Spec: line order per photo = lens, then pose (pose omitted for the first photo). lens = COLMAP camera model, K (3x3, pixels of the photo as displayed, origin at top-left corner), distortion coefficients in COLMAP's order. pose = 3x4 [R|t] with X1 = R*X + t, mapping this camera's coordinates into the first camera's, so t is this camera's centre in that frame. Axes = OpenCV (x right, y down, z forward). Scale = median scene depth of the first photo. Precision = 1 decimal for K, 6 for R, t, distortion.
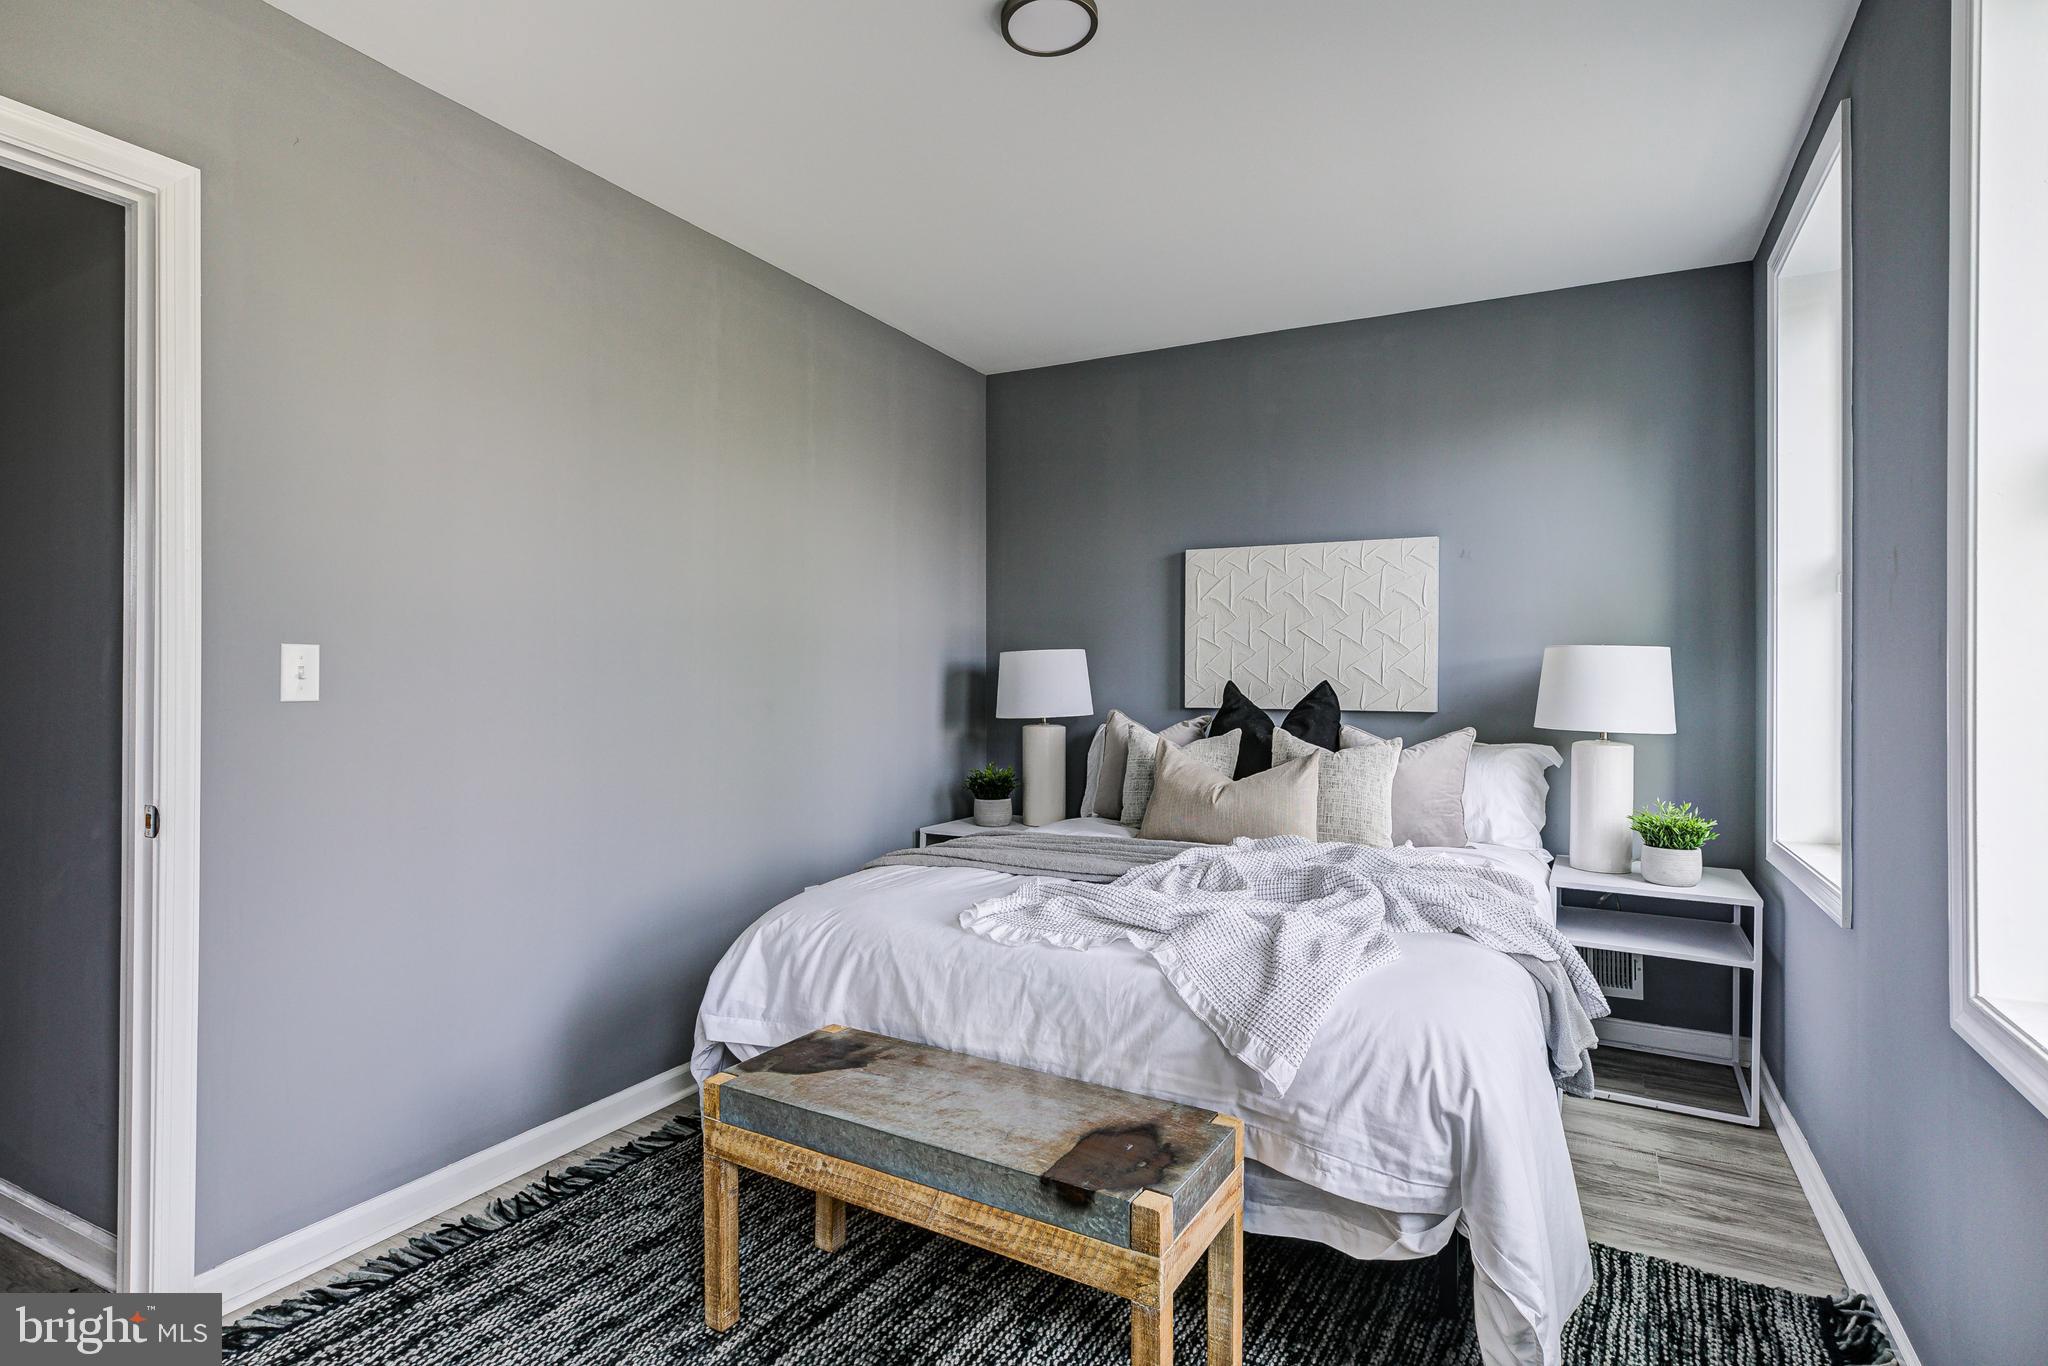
lens RADIAL K [[1041.5, 0, 1027.1], [0, 1041.5, 681.2], [0, 0, 1]] dist [0.000216, 0.001213]
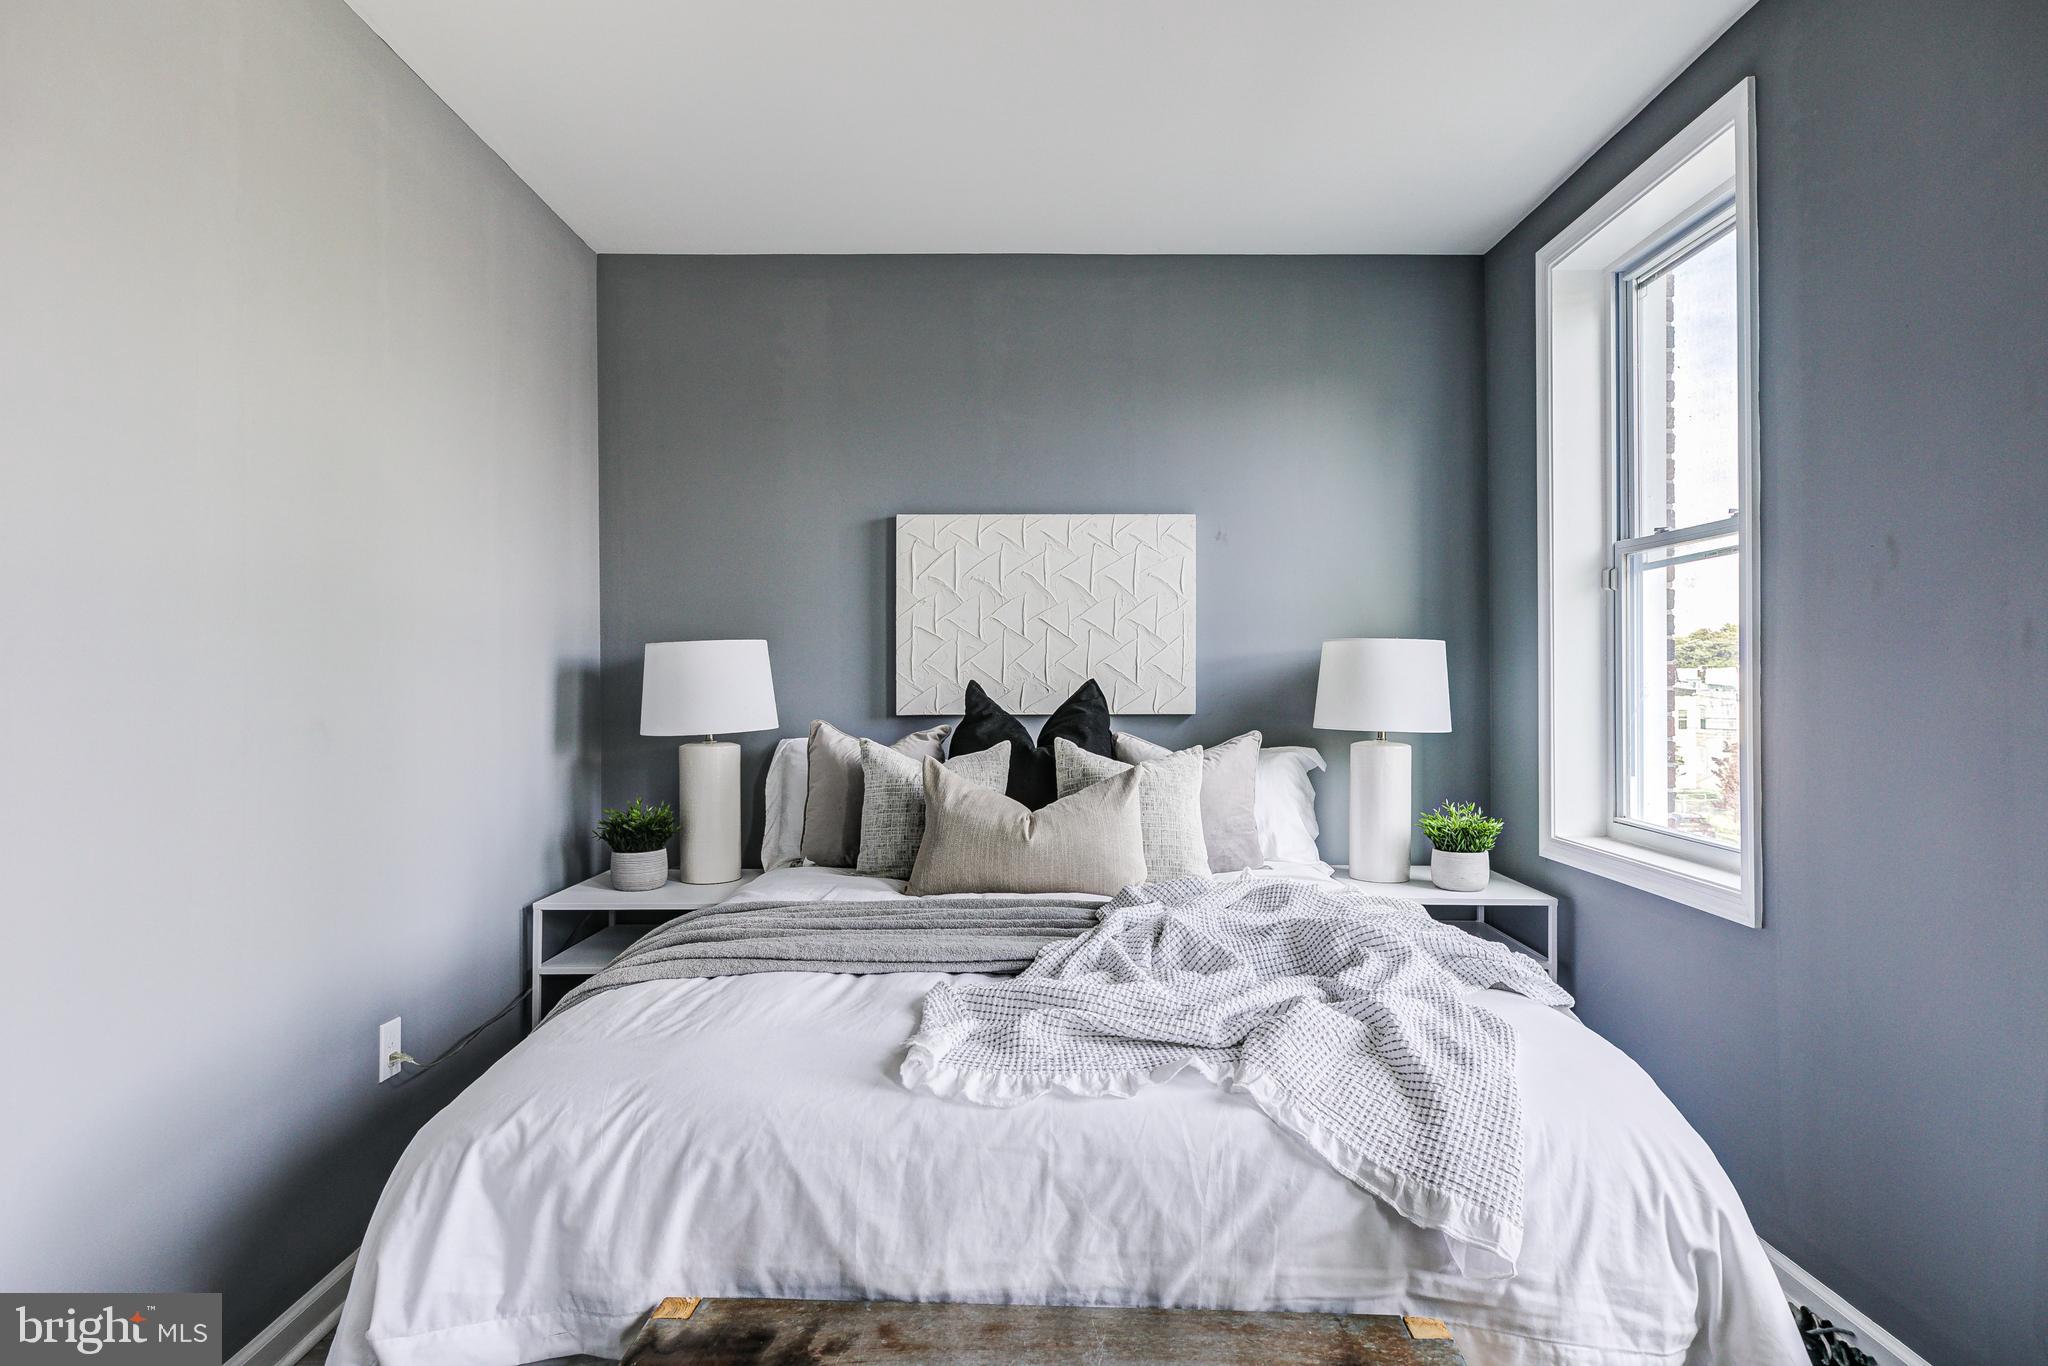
lens RADIAL K [[1132.3, 0, 1023.8], [0, 1132.3, 675.5], [0, 0, 1]] dist [0.009166, -0.000731]
pose [[0.882399, -0.006726, 0.470455, -0.207226], [0.009400, 0.999950, -0.003334, -0.001148], [-0.470409, 0.007364, 0.882418, 0.252476]]
